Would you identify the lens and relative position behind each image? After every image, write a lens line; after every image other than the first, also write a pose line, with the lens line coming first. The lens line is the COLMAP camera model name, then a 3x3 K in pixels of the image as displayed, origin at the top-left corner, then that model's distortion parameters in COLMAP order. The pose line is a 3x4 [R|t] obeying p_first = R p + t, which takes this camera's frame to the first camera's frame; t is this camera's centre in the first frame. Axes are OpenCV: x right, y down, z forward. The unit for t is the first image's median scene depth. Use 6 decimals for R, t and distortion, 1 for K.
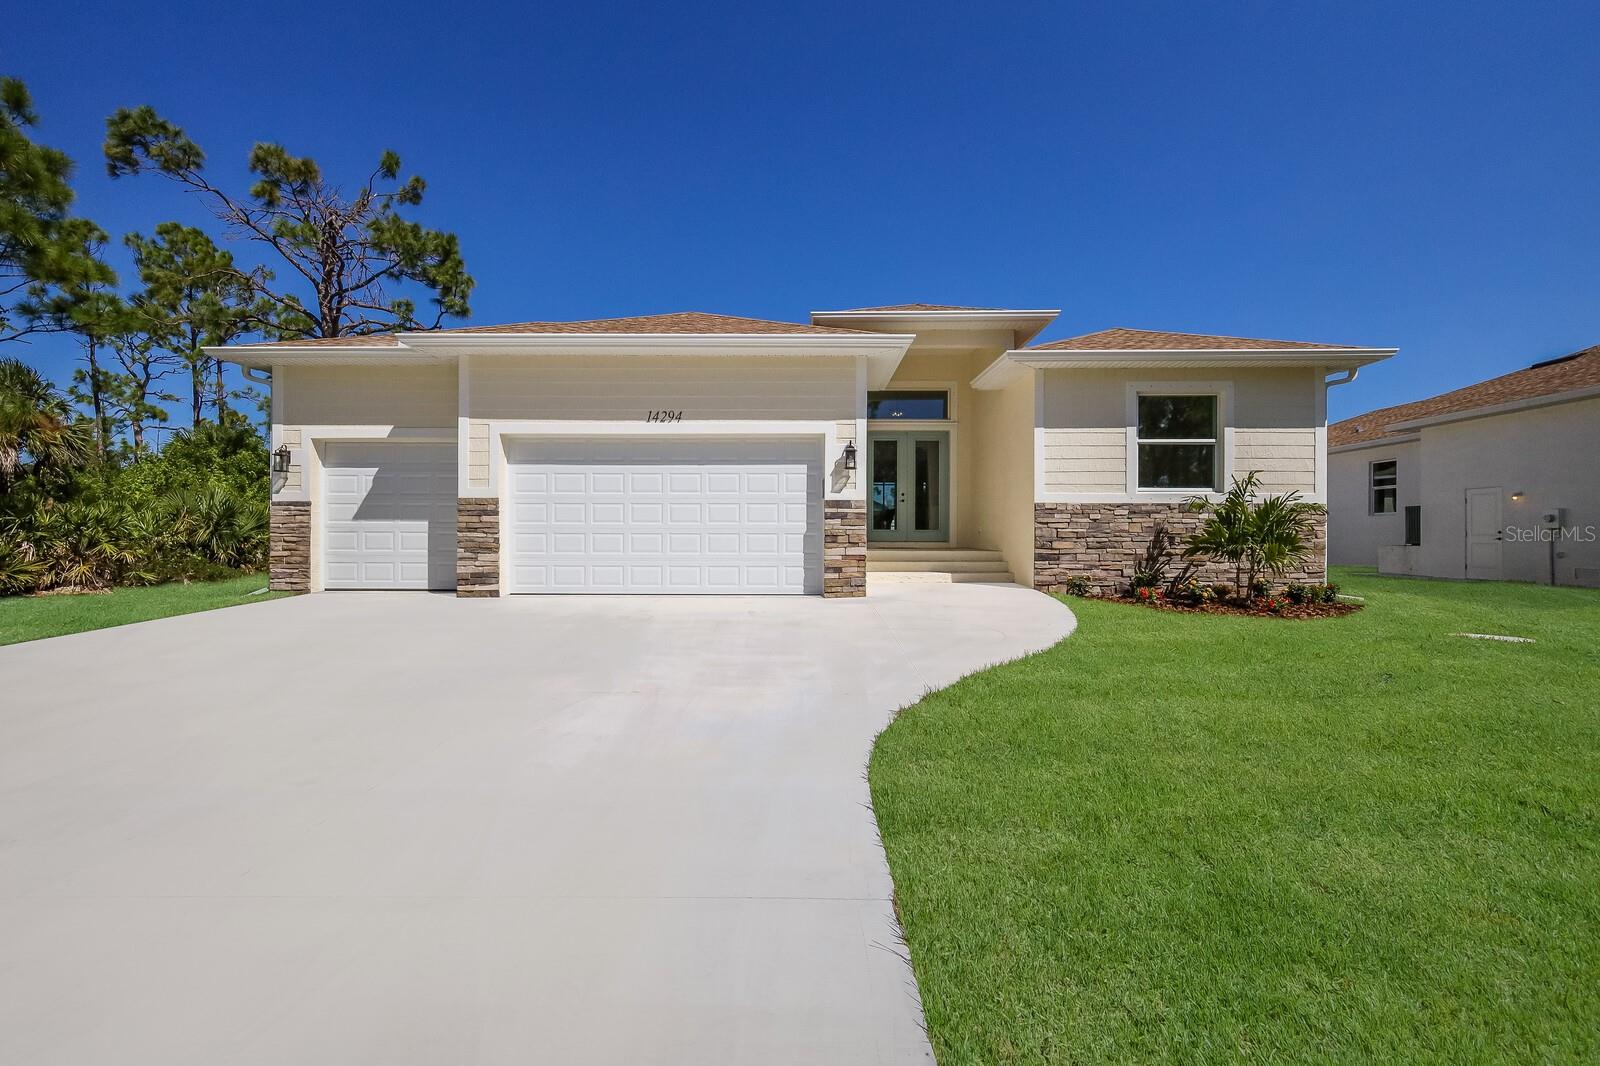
lens RADIAL K [[701.6, 0, 787.7], [0, 701.6, 534.7], [0, 0, 1]] dist [0.015915, -0.000101]
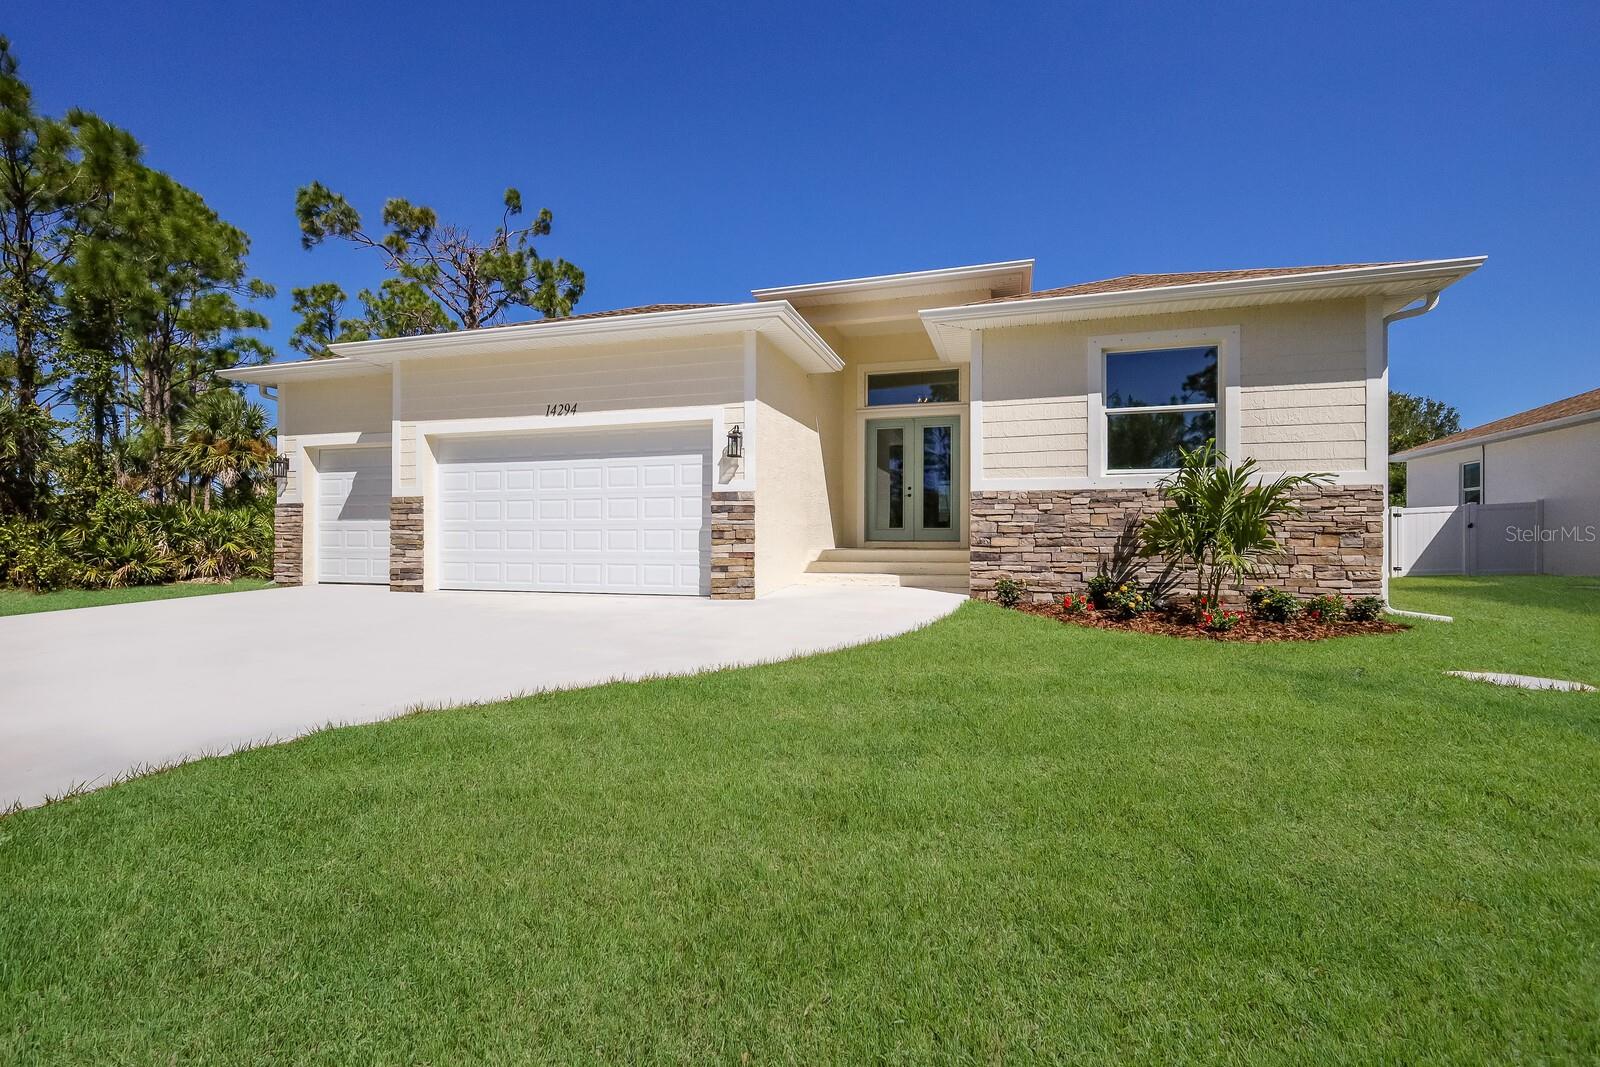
lens RADIAL K [[701.6, 0, 802.4], [0, 701.6, 531.3], [0, 0, 1]] dist [0.015915, -0.000101]
pose [[0.961045, -0.004660, -0.276351, 0.391186], [0.001323, 0.999924, -0.012259, 0.012024], [0.276387, 0.011416, 0.960979, 0.146641]]
